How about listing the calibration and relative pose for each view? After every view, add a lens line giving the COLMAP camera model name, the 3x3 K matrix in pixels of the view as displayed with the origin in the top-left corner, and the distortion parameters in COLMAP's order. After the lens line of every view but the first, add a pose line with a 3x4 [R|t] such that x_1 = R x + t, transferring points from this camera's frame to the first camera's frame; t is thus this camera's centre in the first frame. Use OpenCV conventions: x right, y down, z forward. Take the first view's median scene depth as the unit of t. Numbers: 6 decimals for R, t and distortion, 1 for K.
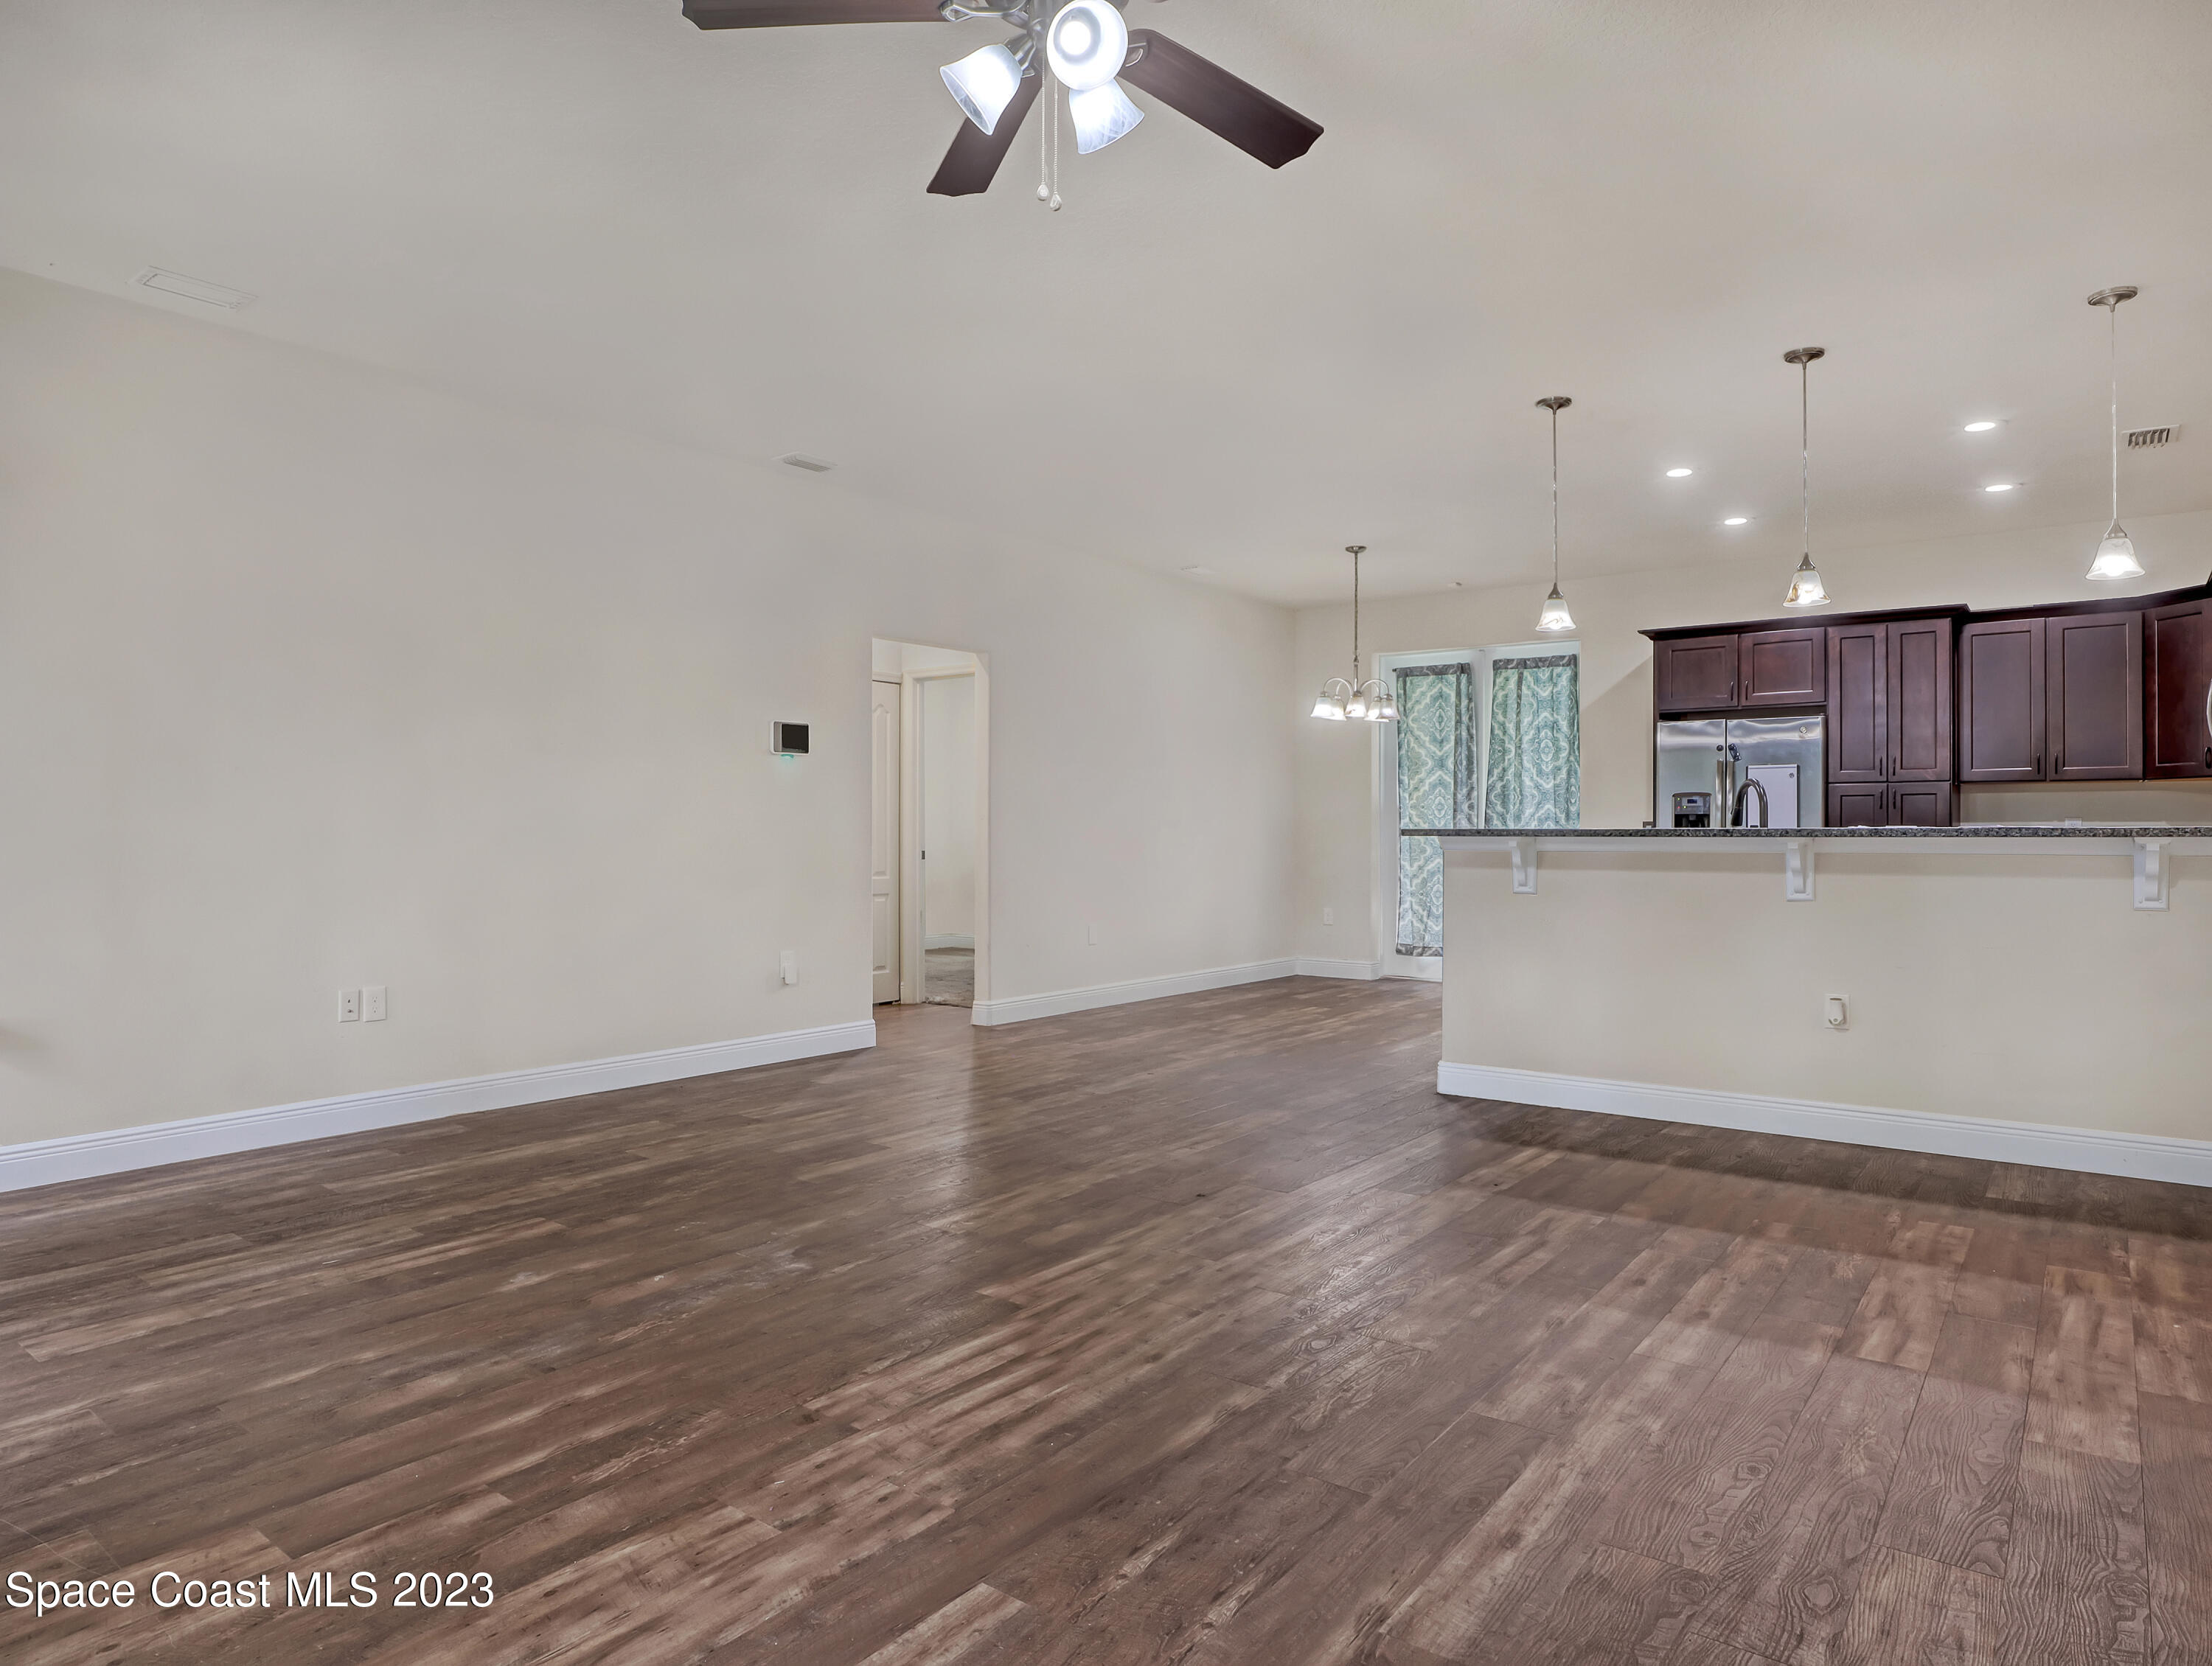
lens RADIAL K [[1338.2, 0, 1127.6], [0, 1338.2, 839.7], [0, 0, 1]] dist [-0.065557, 0.042649]
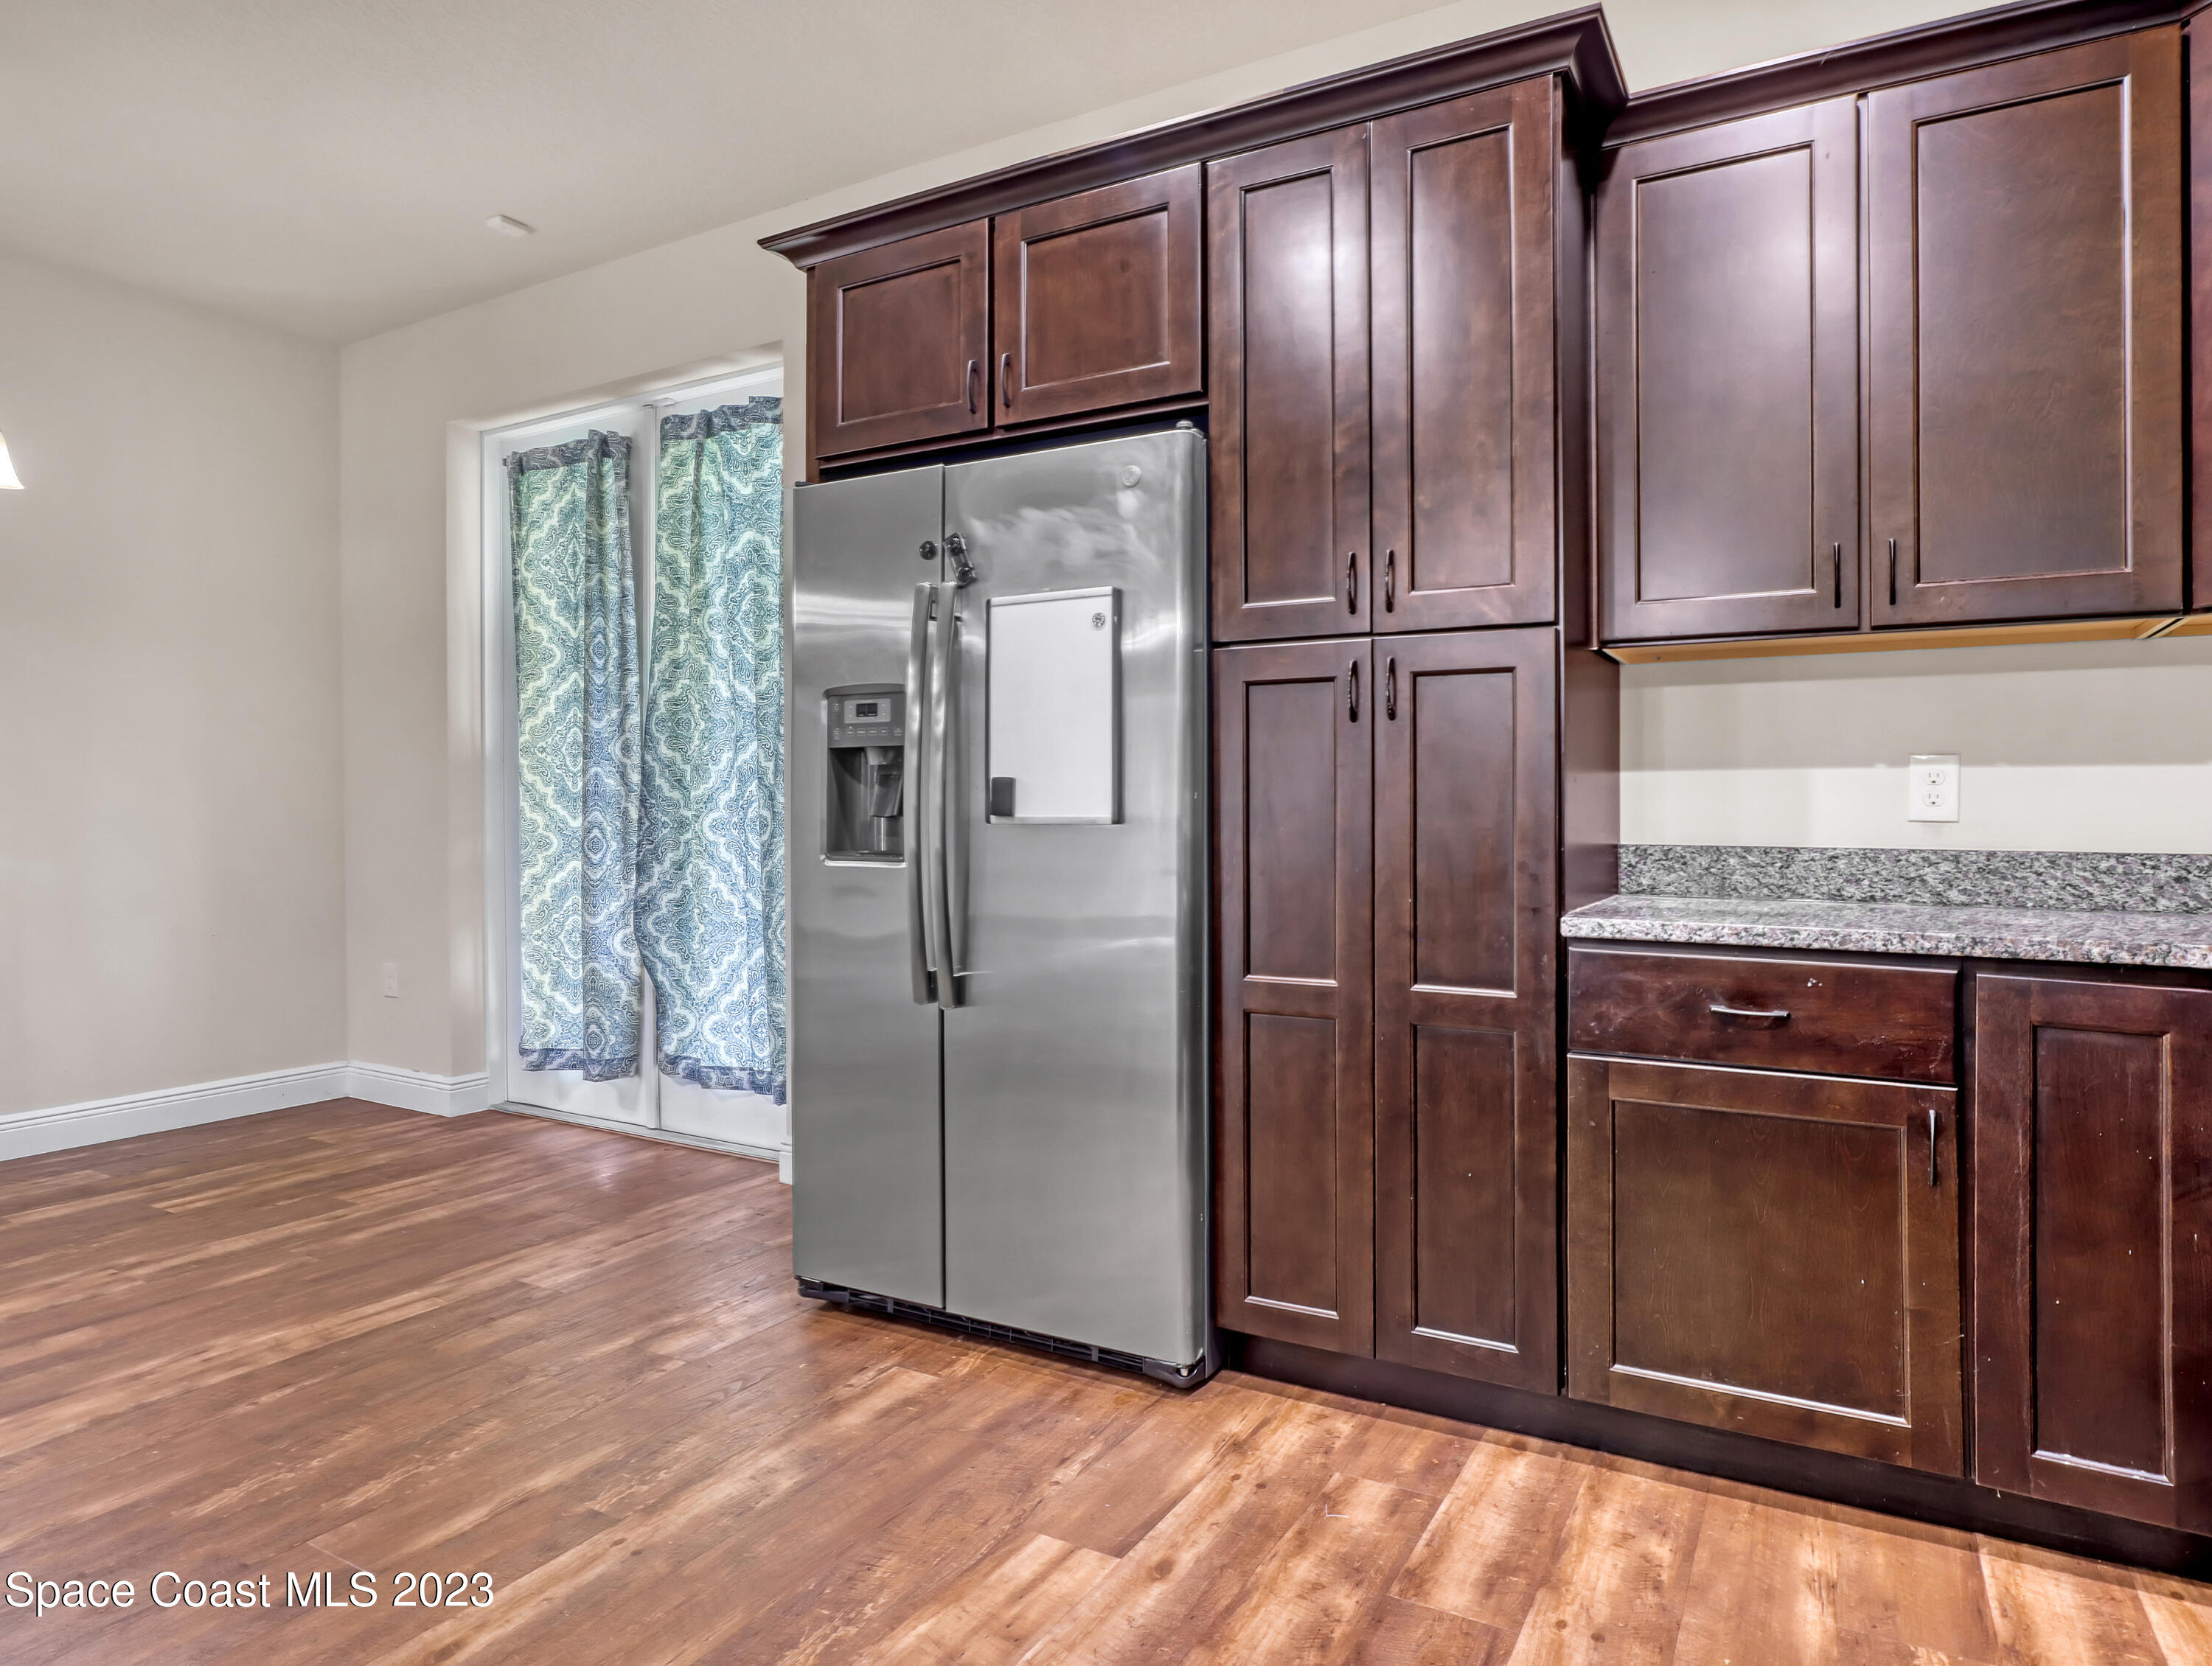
lens RADIAL K [[1296.4, 0, 1089.5], [0, 1296.4, 845.8], [0, 0, 1]] dist [-0.061116, 0.032922]
pose [[0.993064, -0.003112, 0.117538, 0.432643], [0.000296, 0.999713, 0.023969, -0.002050], [-0.117579, -0.023768, 0.992779, 0.644057]]
